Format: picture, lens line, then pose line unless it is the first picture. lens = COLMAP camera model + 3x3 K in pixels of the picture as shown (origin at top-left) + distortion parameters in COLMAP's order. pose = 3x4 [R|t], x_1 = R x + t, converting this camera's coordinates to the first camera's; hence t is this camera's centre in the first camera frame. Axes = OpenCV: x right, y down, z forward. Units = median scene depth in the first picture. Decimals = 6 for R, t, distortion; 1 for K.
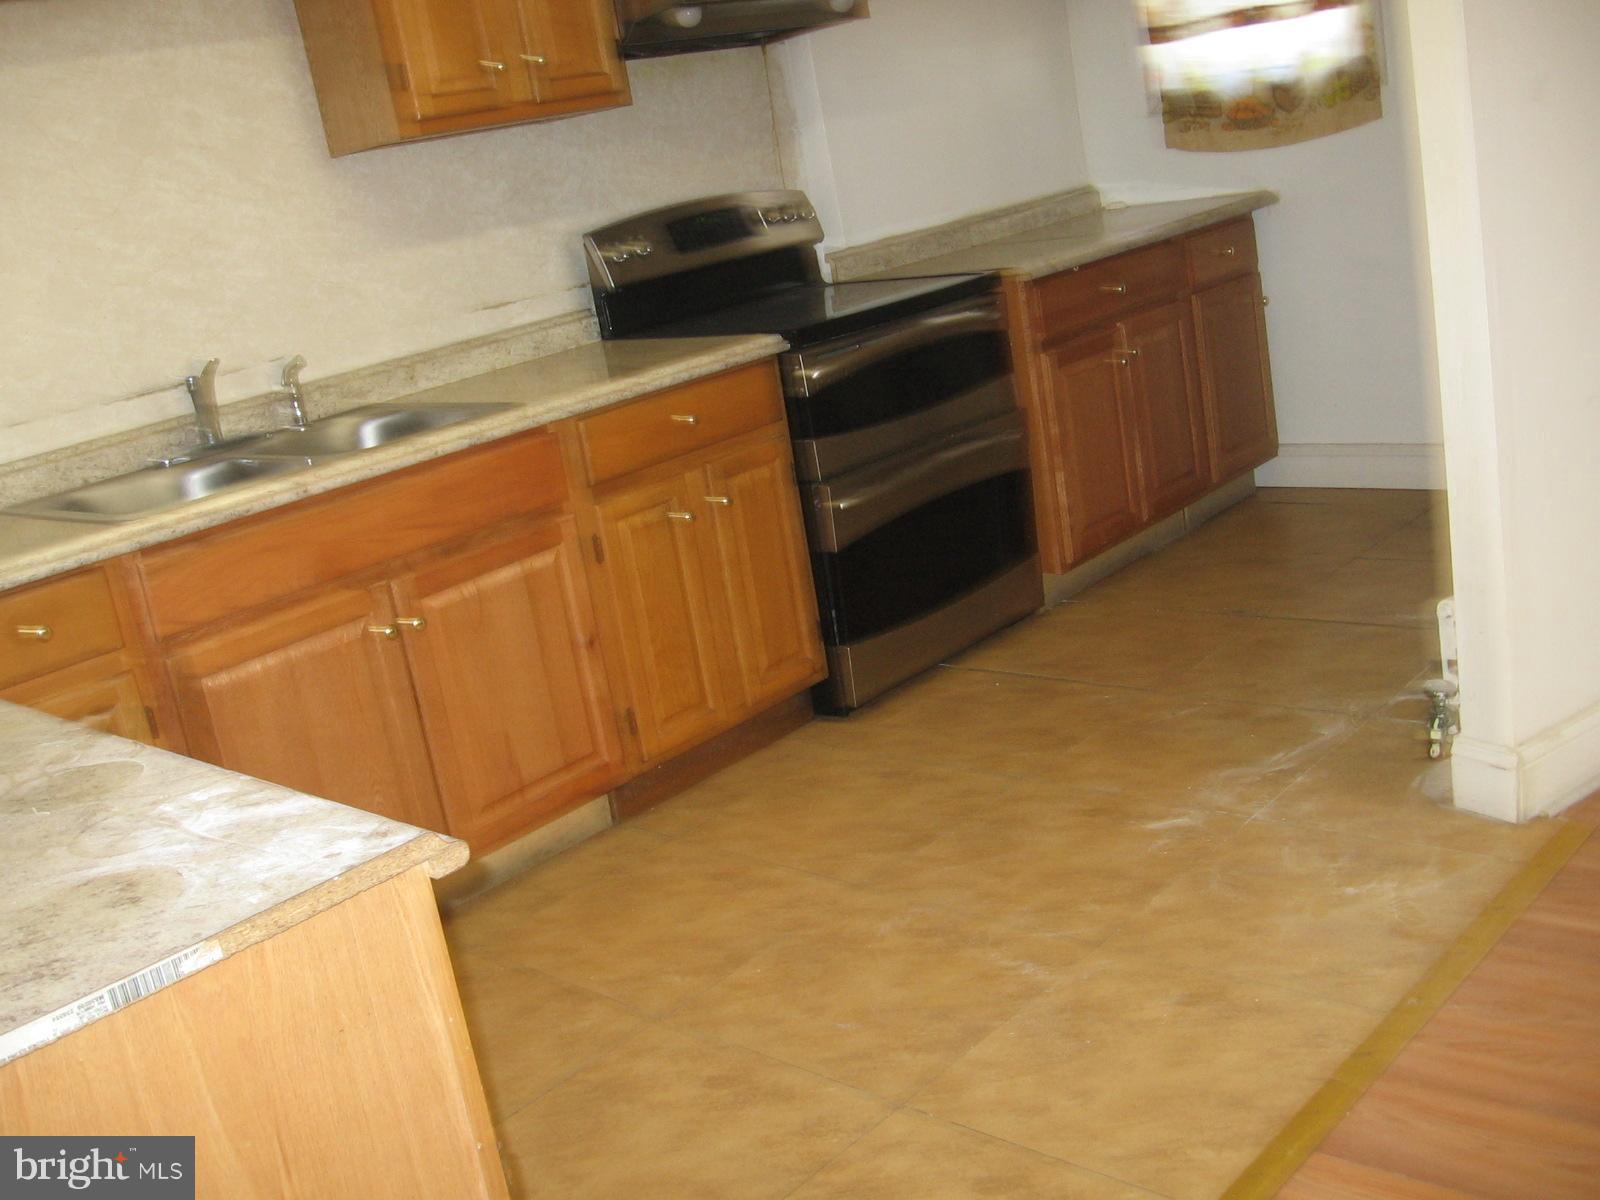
lens RADIAL K [[1623.0, 0, 800.0], [0, 1623.0, 600.0], [0, 0, 1]] dist [-0.232997, -0.002423]
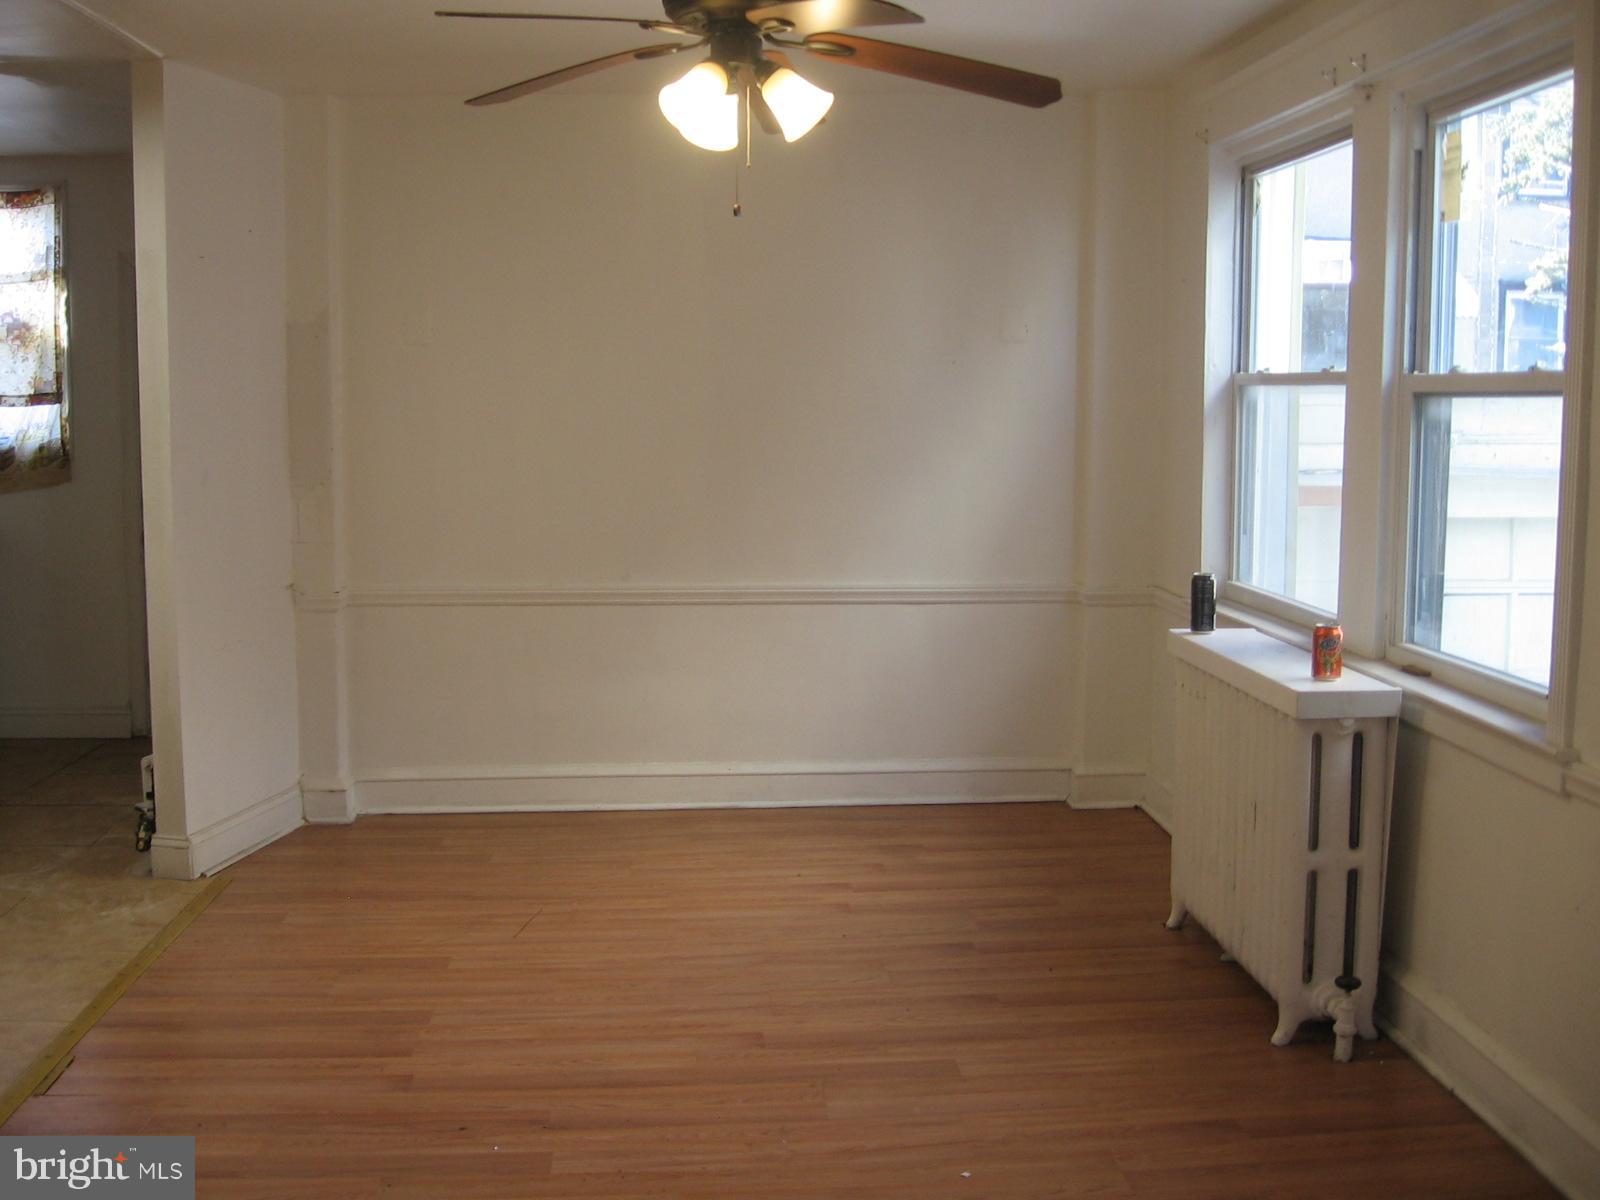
lens RADIAL K [[1661.3, 0, 800.0], [0, 1661.3, 600.0], [0, 0, 1]] dist [-0.118863, 0.008015]
pose [[0.658818, 0.078008, 0.748247, -0.557413], [0.082016, 0.981234, -0.174511, 0.223967], [-0.747818, 0.176339, 0.640057, -0.887230]]
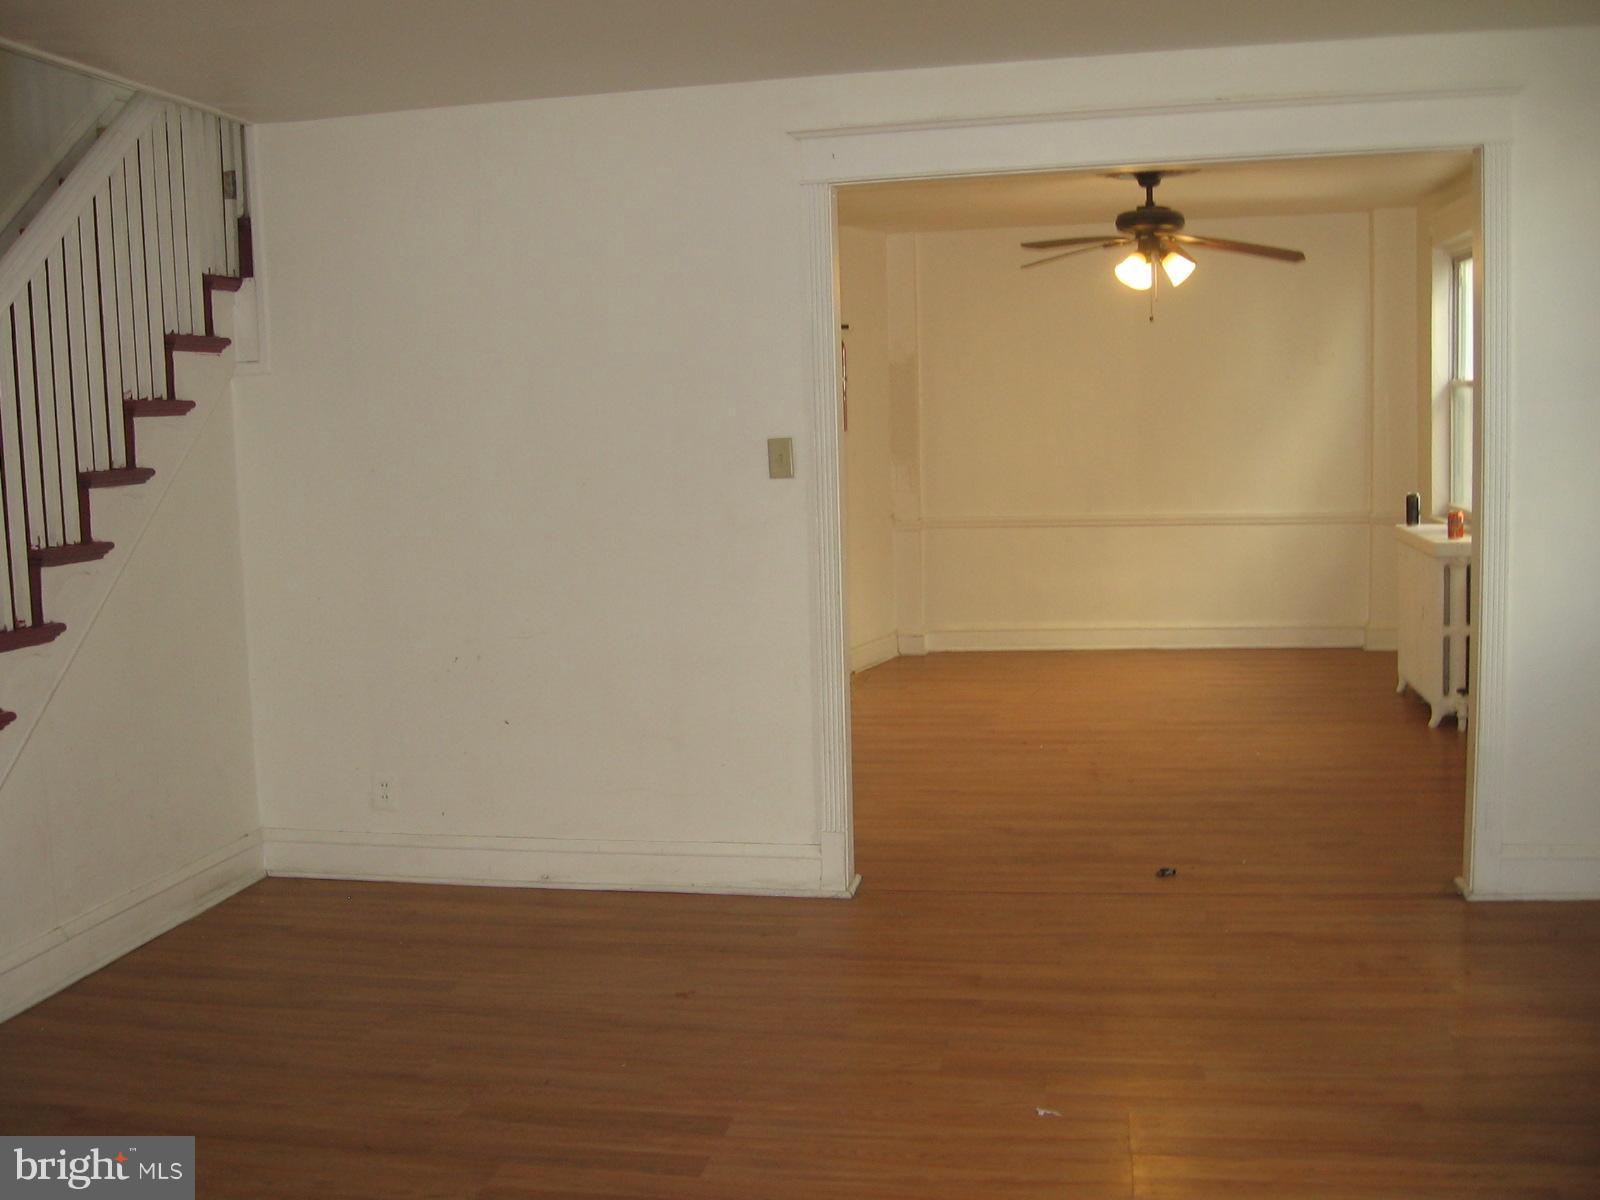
lens RADIAL K [[1661.3, 0, 800.0], [0, 1661.3, 600.0], [0, 0, 1]] dist [-0.118863, 0.008015]
pose [[0.827126, 0.077453, 0.556654, -1.636160], [0.034640, 0.981549, -0.188045, 0.661220], [-0.560949, 0.174820, 0.809182, -1.899315]]
